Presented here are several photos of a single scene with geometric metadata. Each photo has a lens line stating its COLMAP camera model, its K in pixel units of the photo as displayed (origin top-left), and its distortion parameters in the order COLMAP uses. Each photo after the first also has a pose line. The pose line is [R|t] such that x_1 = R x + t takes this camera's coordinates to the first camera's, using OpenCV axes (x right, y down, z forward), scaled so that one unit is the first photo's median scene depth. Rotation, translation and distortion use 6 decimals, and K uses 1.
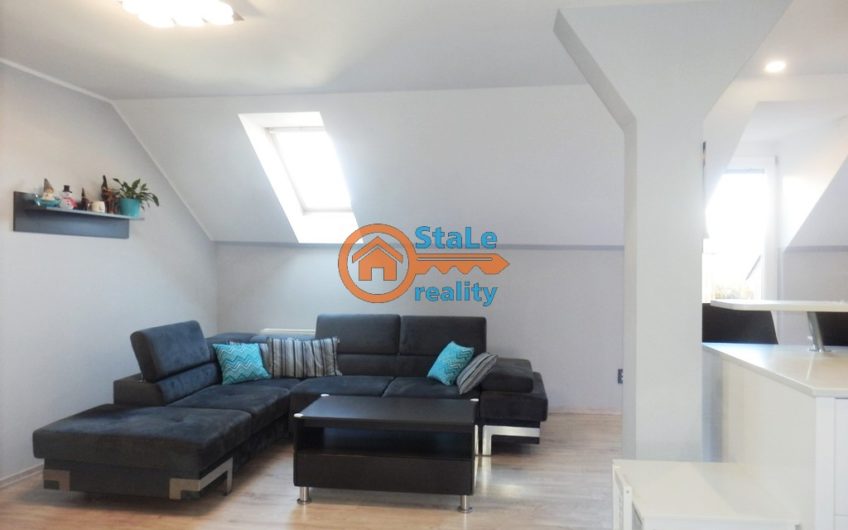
lens RADIAL K [[614.1, 0, 424.0], [0, 614.1, 265.0], [0, 0, 1]] dist [-0.000805, 0.001135]
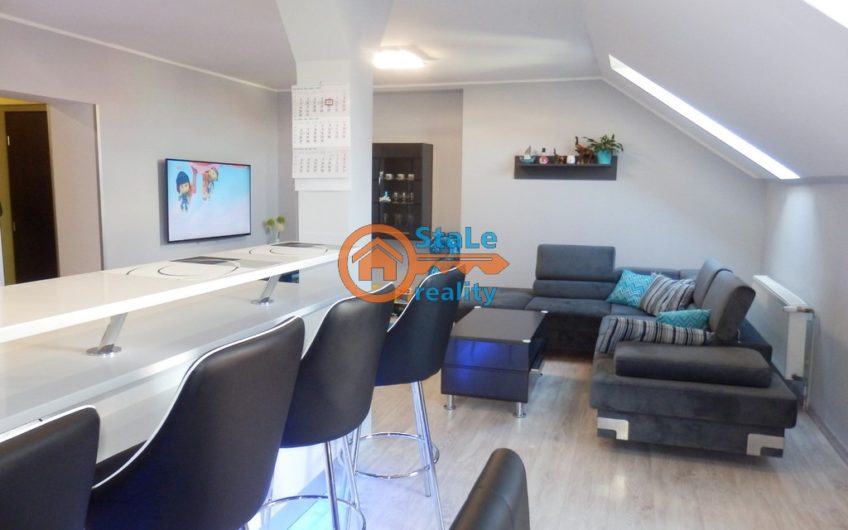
lens RADIAL K [[614.1, 0, 424.0], [0, 614.1, 265.0], [0, 0, 1]] dist [-0.000805, 0.001135]
pose [[-0.176759, 0.117000, -0.977275, 0.969392], [-0.019059, 0.992317, 0.122248, -0.017310], [0.984070, 0.040234, -0.173171, 0.912815]]
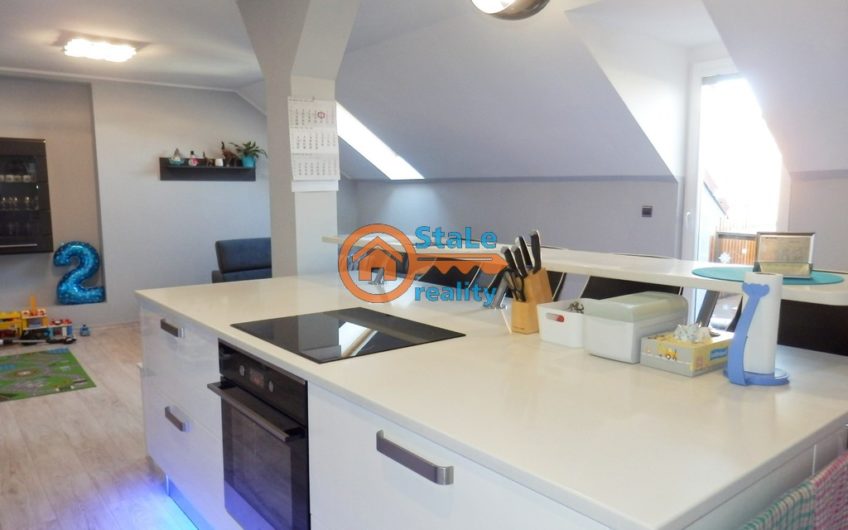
lens RADIAL K [[614.1, 0, 424.0], [0, 614.1, 265.0], [0, 0, 1]] dist [-0.000805, 0.001135]
pose [[0.727667, 0.073996, -0.681927, 0.950978], [0.006776, 0.993340, 0.115017, -0.009432], [0.685897, -0.088315, 0.722320, 0.191702]]
